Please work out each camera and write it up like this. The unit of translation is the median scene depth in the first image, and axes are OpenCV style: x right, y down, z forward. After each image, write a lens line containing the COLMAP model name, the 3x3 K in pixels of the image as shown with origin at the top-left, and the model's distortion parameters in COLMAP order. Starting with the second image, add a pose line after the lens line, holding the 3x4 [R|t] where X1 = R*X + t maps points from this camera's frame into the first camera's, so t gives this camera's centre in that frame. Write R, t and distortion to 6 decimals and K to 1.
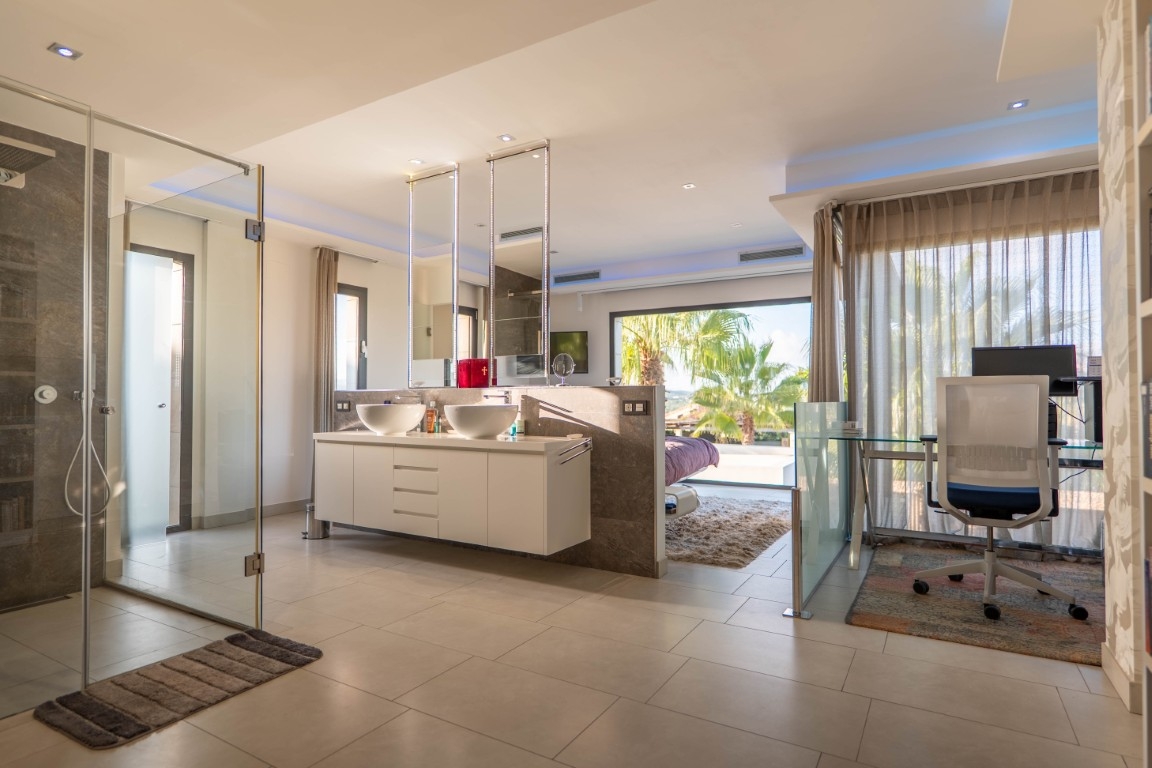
lens RADIAL K [[602.9, 0, 570.9], [0, 602.9, 386.4], [0, 0, 1]] dist [-0.007381, 0.001258]
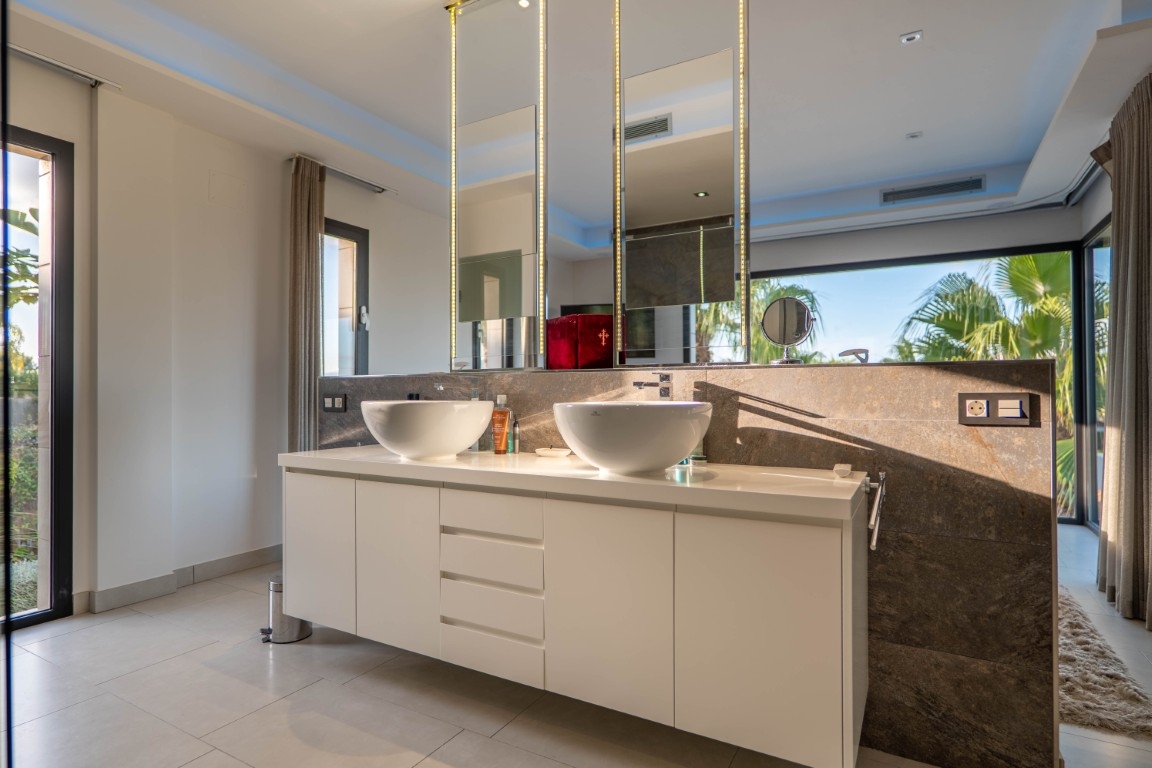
lens RADIAL K [[602.9, 0, 583.7], [0, 602.9, 388.4], [0, 0, 1]] dist [-0.007381, 0.001258]
pose [[0.999481, -0.000589, 0.032195, -0.174644], [0.000038, 0.999854, 0.017088, 0.009958], [-0.032201, -0.017078, 0.999336, 0.459901]]
